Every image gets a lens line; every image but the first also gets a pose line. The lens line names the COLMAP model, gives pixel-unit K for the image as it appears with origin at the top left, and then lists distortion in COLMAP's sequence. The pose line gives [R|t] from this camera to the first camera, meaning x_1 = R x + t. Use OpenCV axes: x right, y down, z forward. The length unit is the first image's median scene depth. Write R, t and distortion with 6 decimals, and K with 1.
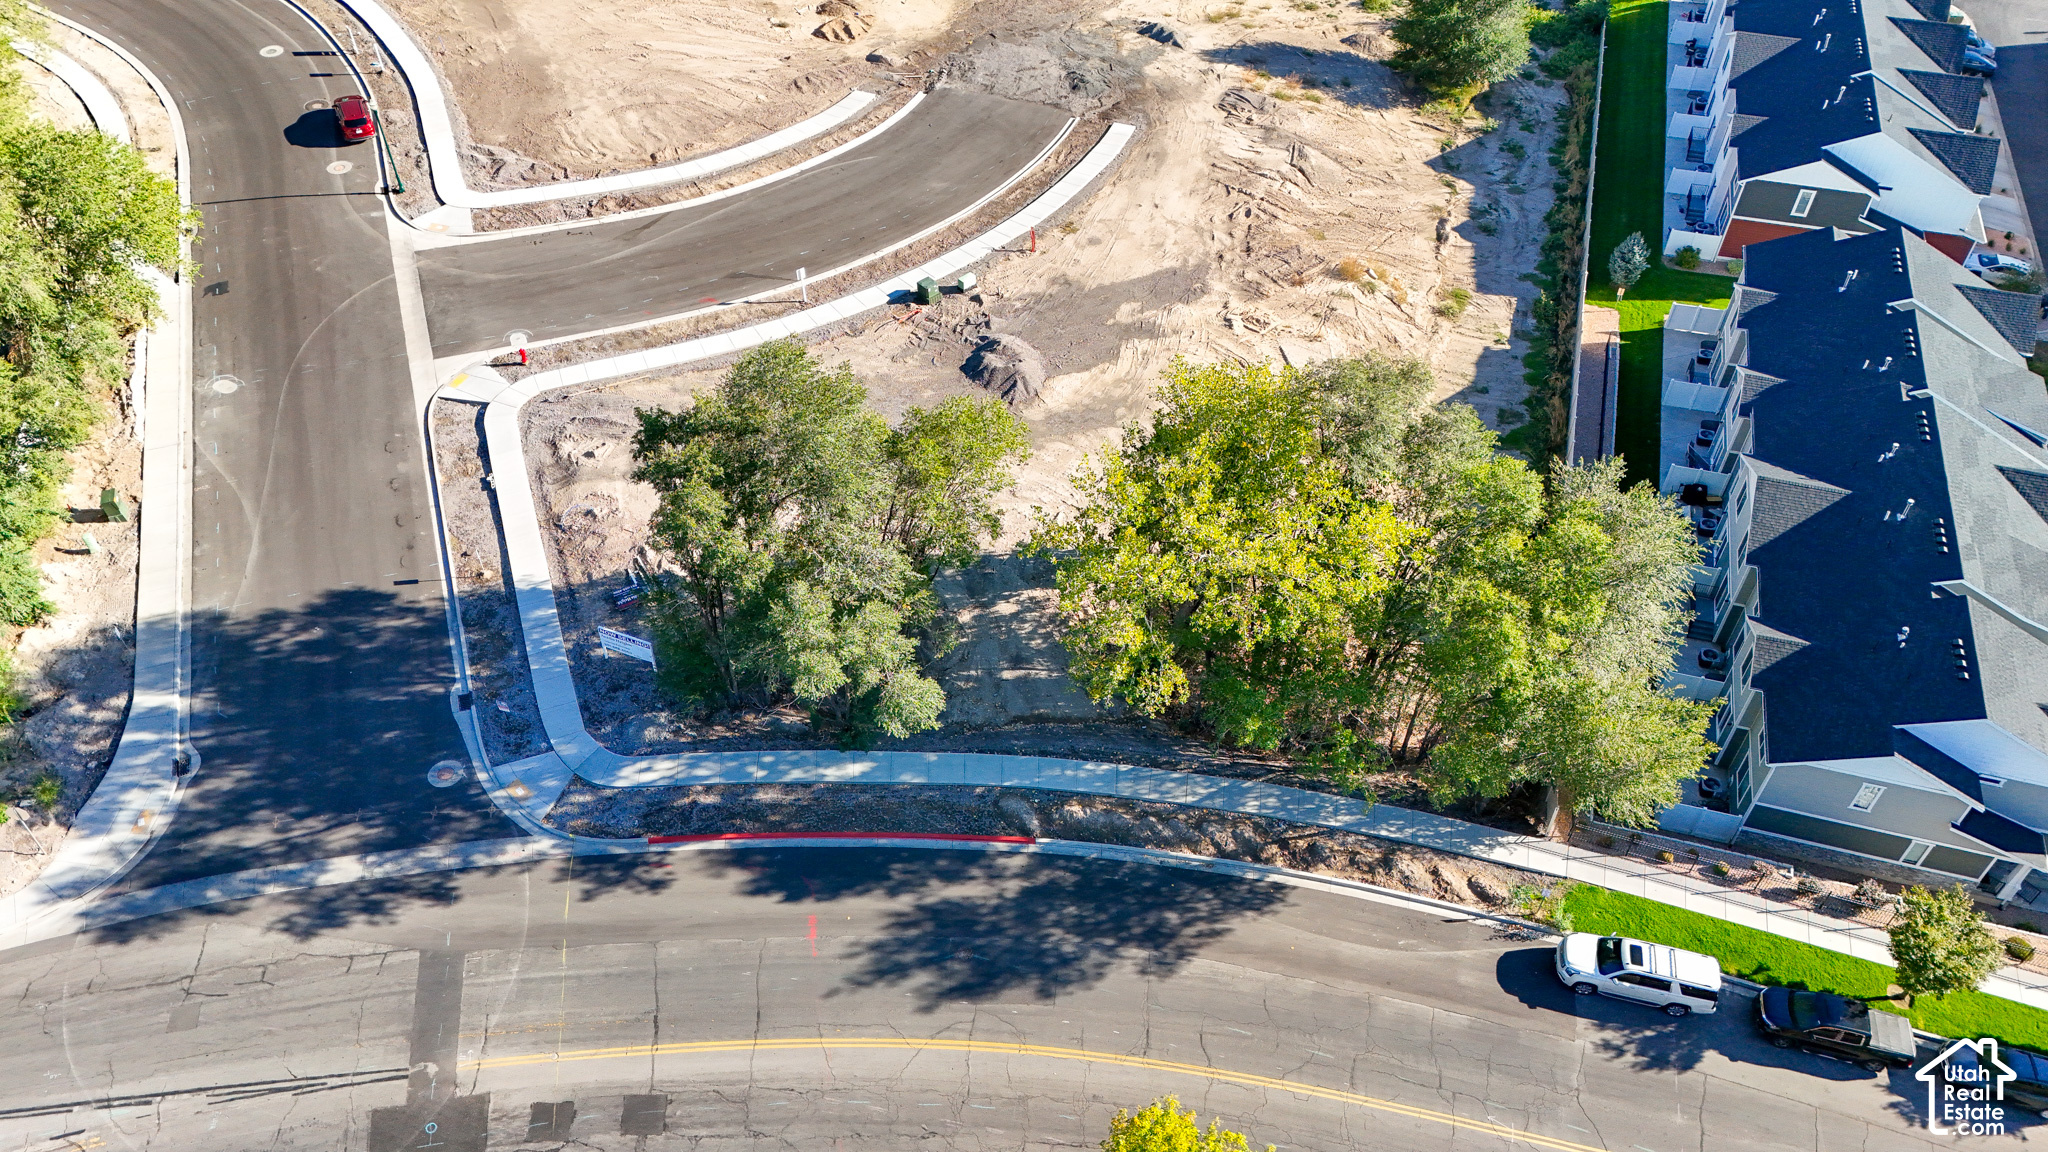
lens RADIAL K [[1511.6, 0, 1024.0], [0, 1511.6, 576.0], [0, 0, 1]] dist [0.078841, -0.073517]
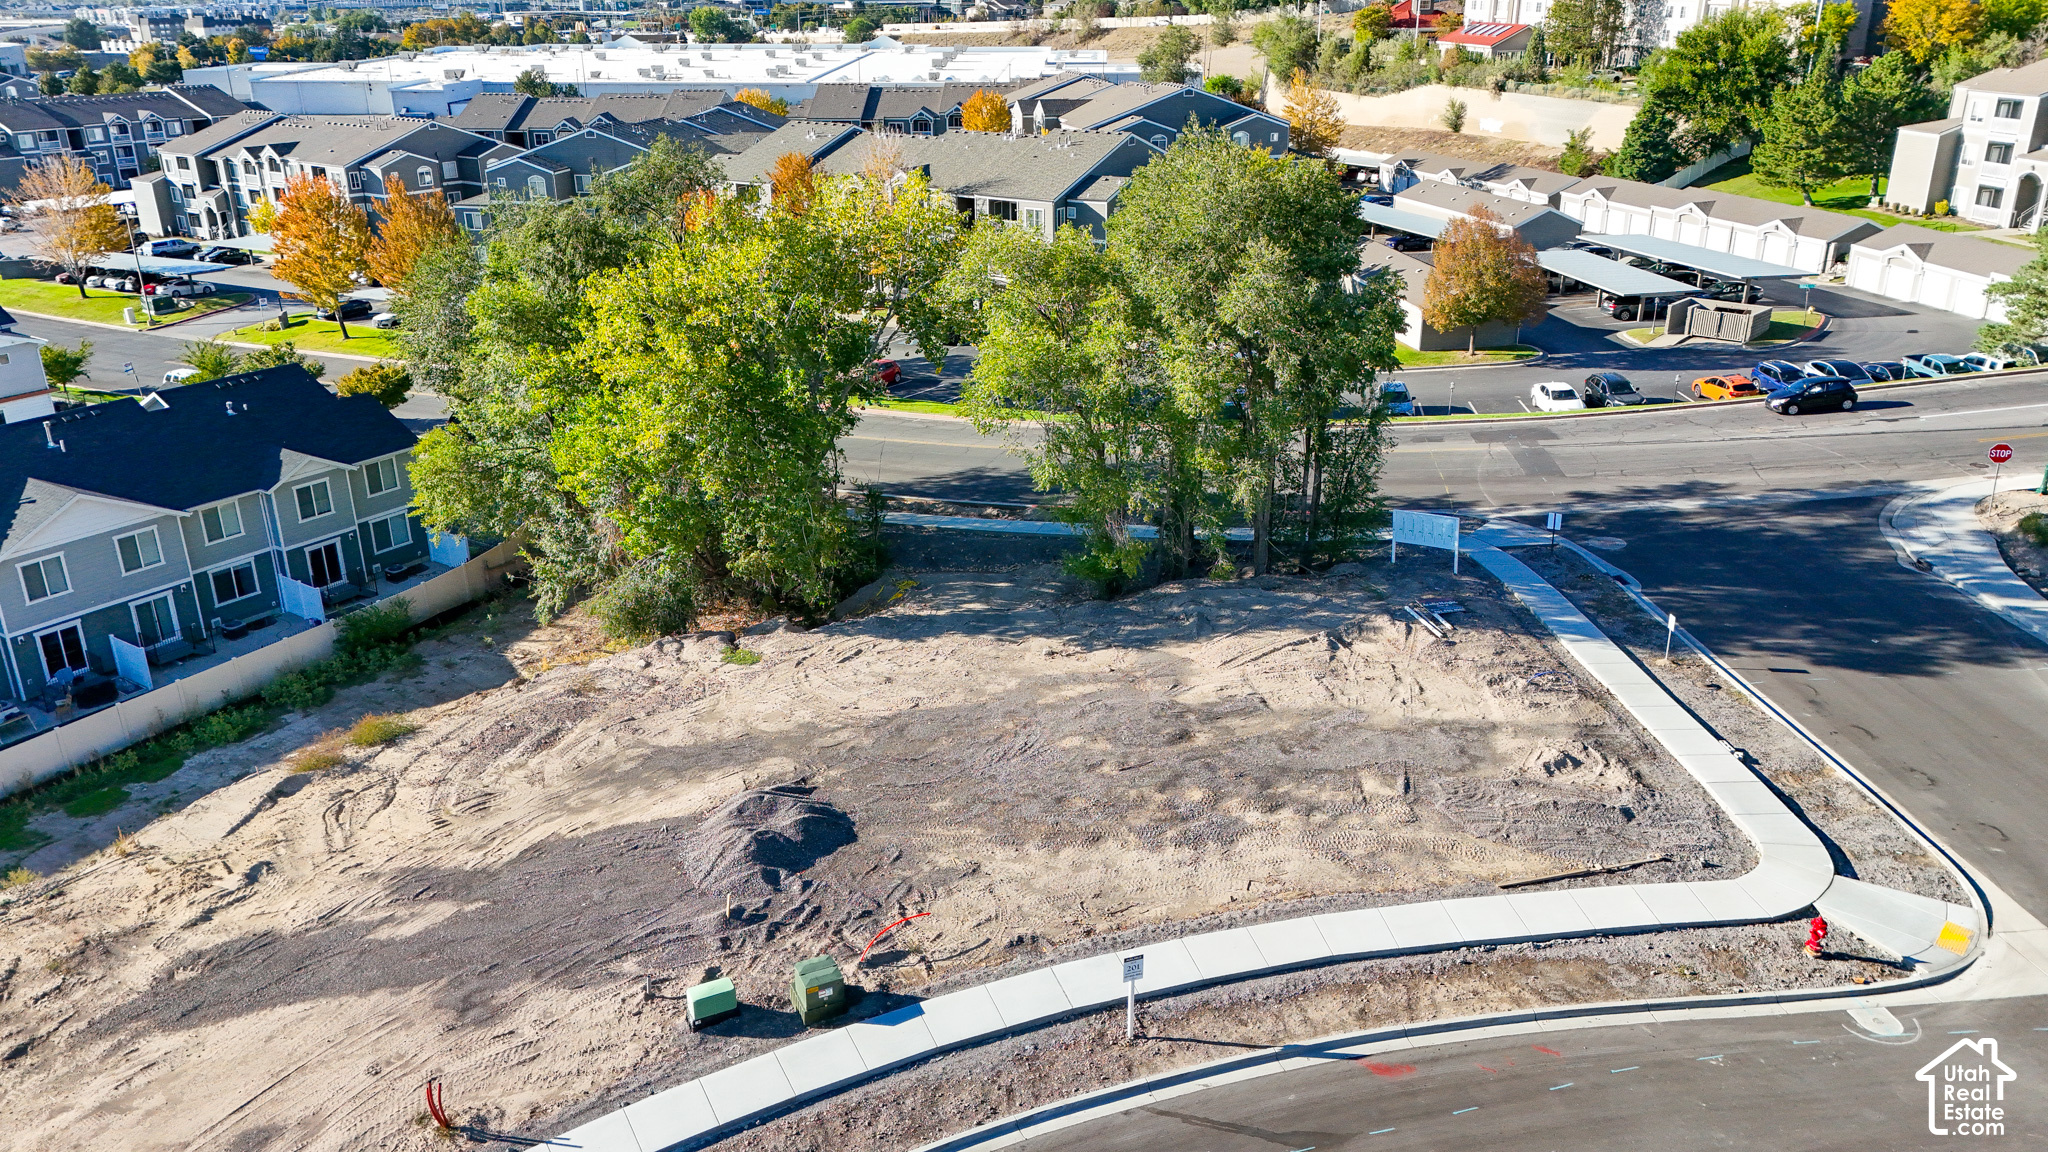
lens RADIAL K [[1511.6, 0, 1024.0], [0, 1511.6, 576.0], [0, 0, 1]] dist [0.078841, -0.073517]
pose [[-0.957149, -0.092079, 0.274566, -0.217570], [0.217464, 0.397584, 0.891424, -0.584669], [-0.191245, 0.912934, -0.360523, 1.059468]]
